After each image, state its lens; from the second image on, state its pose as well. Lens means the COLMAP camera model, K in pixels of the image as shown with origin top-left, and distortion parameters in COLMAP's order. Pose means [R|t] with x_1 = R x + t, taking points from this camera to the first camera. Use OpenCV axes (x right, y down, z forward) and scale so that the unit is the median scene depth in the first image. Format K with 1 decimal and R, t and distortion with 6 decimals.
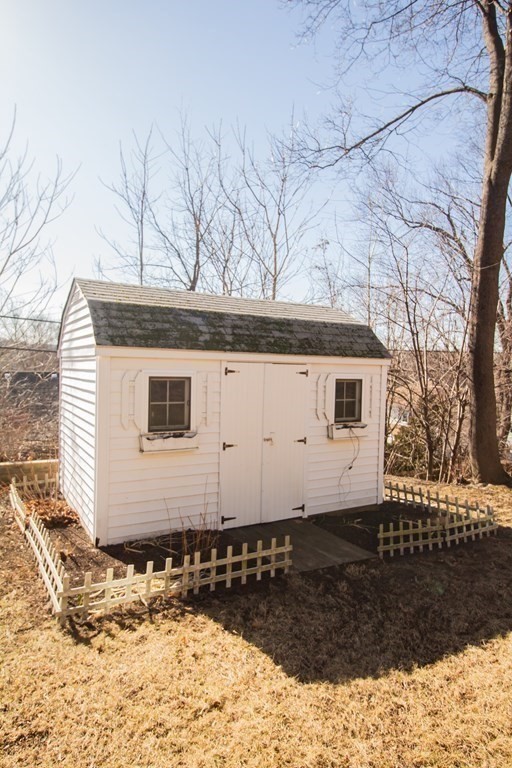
lens RADIAL K [[448.4, 0, 254.5], [0, 448.4, 382.0], [0, 0, 1]] dist [0.003061, 0.000143]
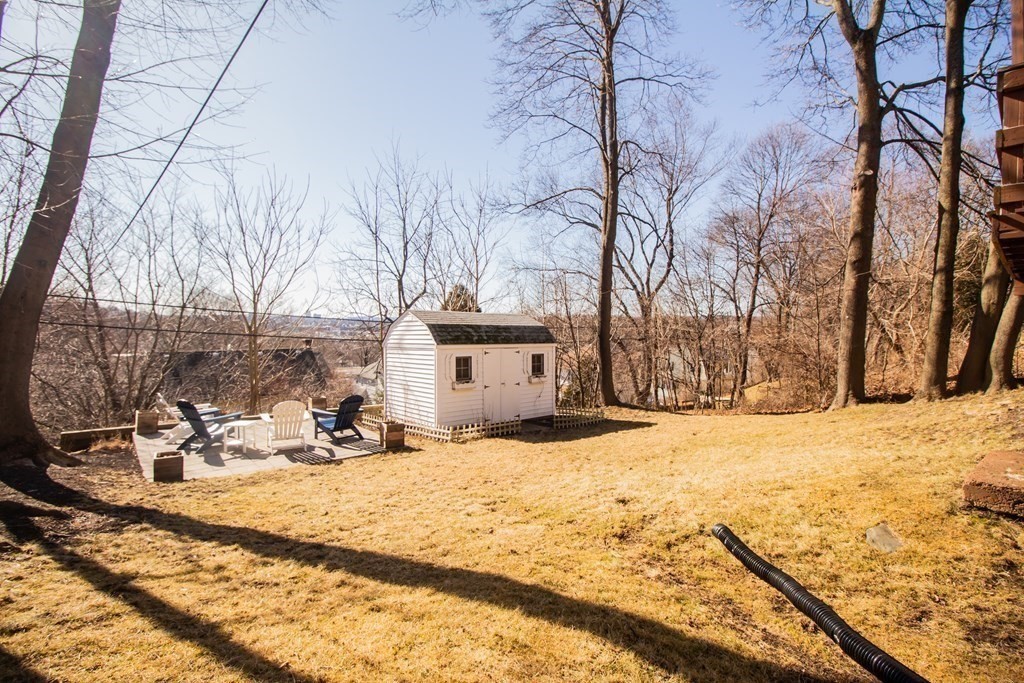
lens RADIAL K [[482.4, 0, 514.6], [0, 482.4, 340.0], [0, 0, 1]] dist [-0.003470, -0.010352]
pose [[0.979905, -0.026302, 0.197723, -0.349187], [0.029774, 0.999450, -0.014611, -0.043527], [-0.197230, 0.020204, 0.980149, -1.220544]]
